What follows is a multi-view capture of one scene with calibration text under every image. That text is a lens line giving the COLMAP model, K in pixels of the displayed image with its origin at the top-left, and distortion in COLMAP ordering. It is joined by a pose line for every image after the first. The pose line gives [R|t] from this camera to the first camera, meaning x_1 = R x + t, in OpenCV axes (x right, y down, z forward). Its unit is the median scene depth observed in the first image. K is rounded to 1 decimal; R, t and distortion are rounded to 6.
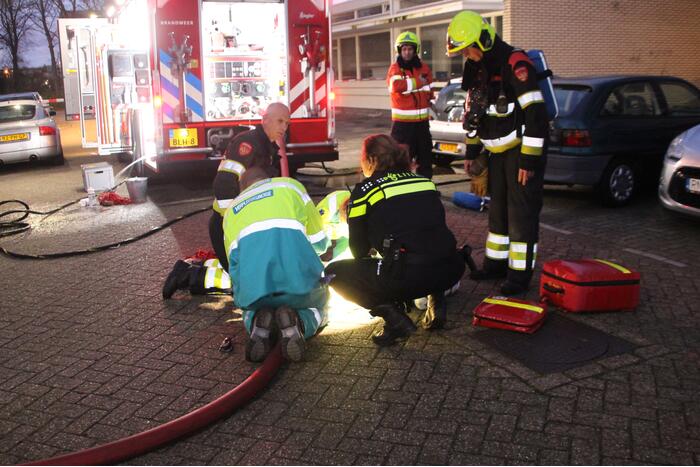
lens RADIAL K [[688.0, 0, 350.0], [0, 688.0, 233.5], [0, 0, 1]] dist [-0.138170, 0.025071]
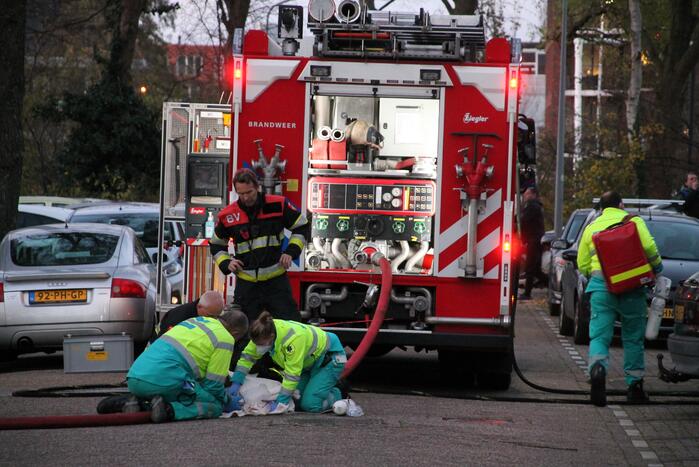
lens RADIAL K [[3830.3, 0, 349.5], [0, 3830.3, 233.5], [0, 0, 1]] dist [0.417137, 6.314262]
pose [[0.905023, 0.048527, -0.422585, 1.362040], [-0.136388, 0.974123, -0.180231, 0.451149], [0.402904, 0.220749, 0.888222, -2.233309]]
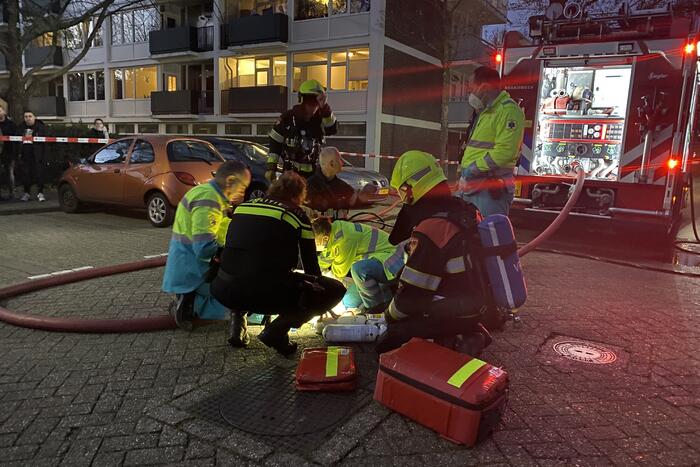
lens RADIAL K [[536.3, 0, 340.9], [0, 536.3, 233.7], [0, 0, 1]] dist [0.000696, -0.001776]
pose [[0.542767, 0.173511, -0.821765, 0.350186], [-0.234608, 0.970802, 0.050023, -0.041831], [0.806451, 0.165642, 0.567626, 0.256009]]
